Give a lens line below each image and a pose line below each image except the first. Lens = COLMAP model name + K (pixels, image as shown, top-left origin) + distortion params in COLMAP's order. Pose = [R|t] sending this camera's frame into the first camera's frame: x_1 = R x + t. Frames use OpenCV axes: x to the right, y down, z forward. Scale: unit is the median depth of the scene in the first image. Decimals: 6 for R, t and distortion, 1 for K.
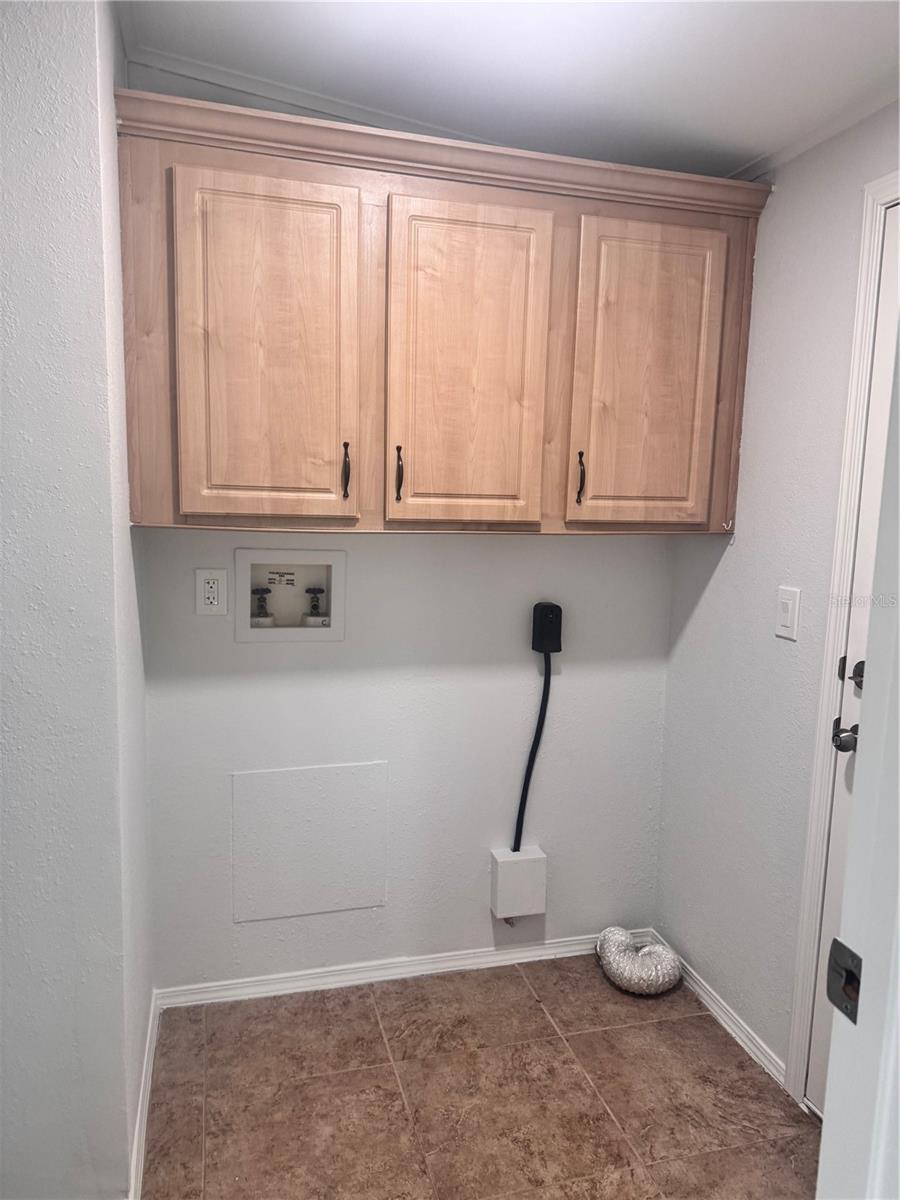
lens RADIAL K [[838.5, 0, 450.0], [0, 838.5, 600.0], [0, 0, 1]] dist [0.076223, -0.104078]
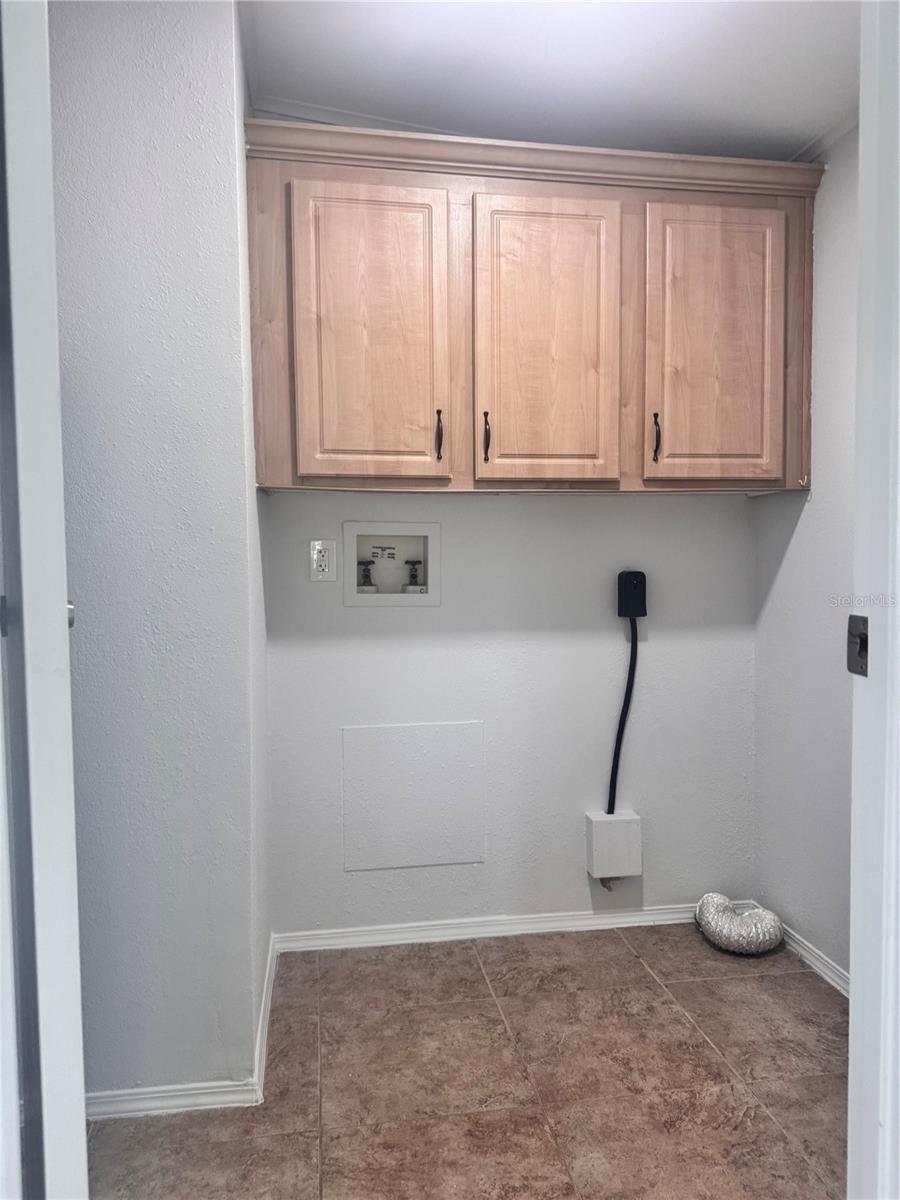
lens RADIAL K [[838.5, 0, 450.0], [0, 838.5, 600.0], [0, 0, 1]] dist [0.076223, -0.104078]
pose [[0.993046, -0.028706, -0.114174, 0.011302], [0.018263, 0.995639, -0.091488, 0.161566], [0.116303, 0.088767, 0.989239, -0.083478]]
